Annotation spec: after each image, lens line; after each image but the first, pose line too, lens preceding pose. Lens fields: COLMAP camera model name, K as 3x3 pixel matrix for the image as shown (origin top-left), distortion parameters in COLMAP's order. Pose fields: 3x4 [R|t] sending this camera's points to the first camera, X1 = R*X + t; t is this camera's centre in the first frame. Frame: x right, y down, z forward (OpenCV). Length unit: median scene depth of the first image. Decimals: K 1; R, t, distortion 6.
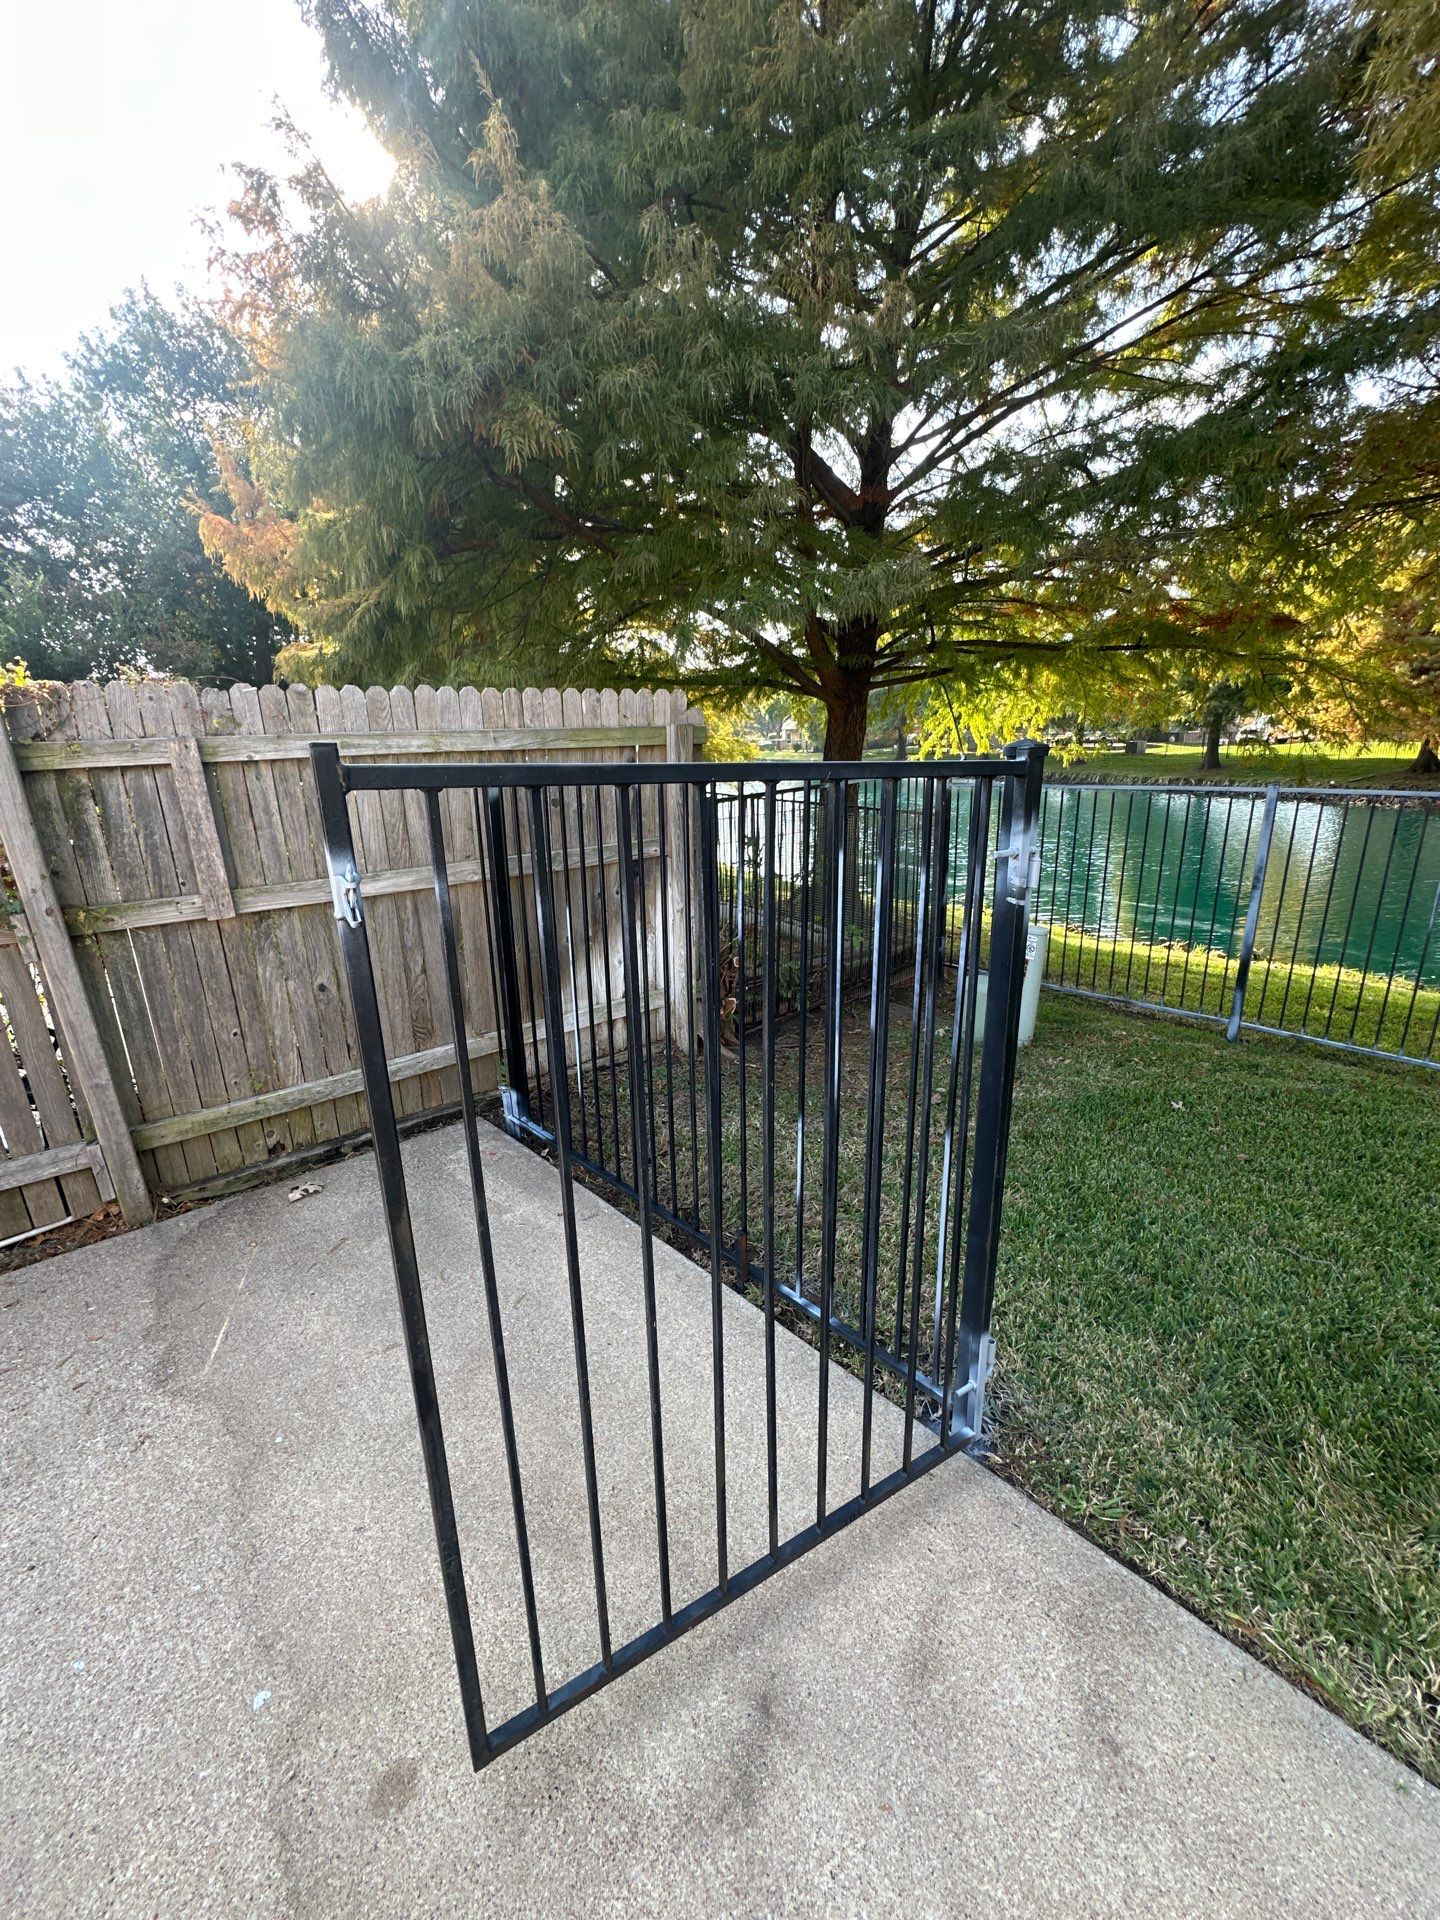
lens RADIAL K [[760.8, 0, 712.0], [0, 760.8, 964.5], [0, 0, 1]] dist [-0.002723, 0.000032]
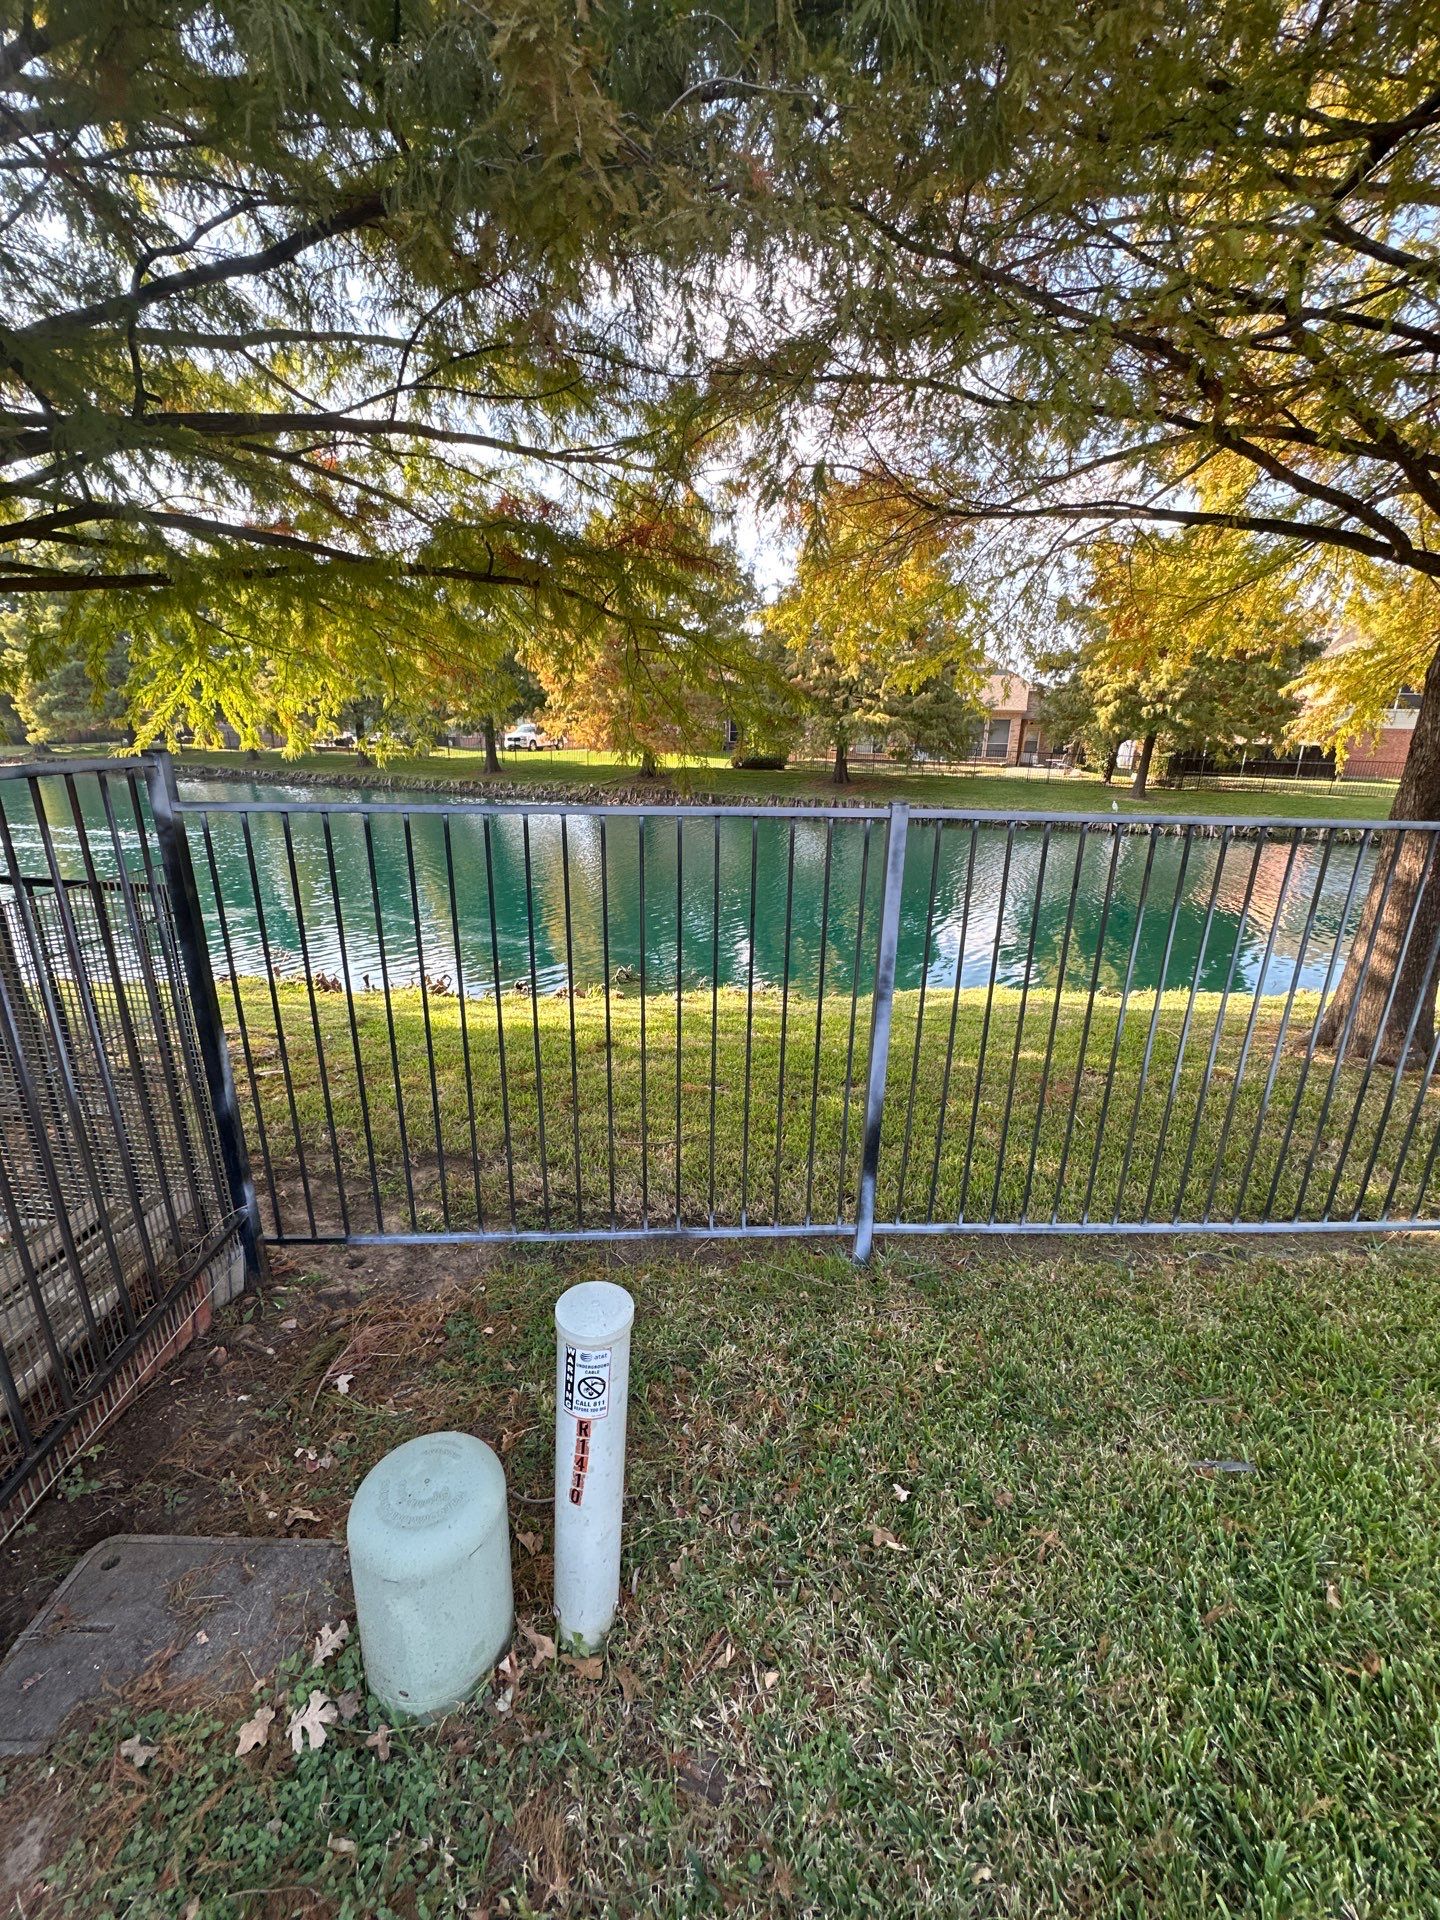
lens RADIAL K [[760.8, 0, 712.0], [0, 760.8, 964.5], [0, 0, 1]] dist [-0.002723, 0.000032]
pose [[0.648883, -0.175462, 0.740381, 0.039408], [0.177339, 0.981126, 0.077093, -0.030634], [-0.739933, 0.081274, 0.667752, 0.117254]]
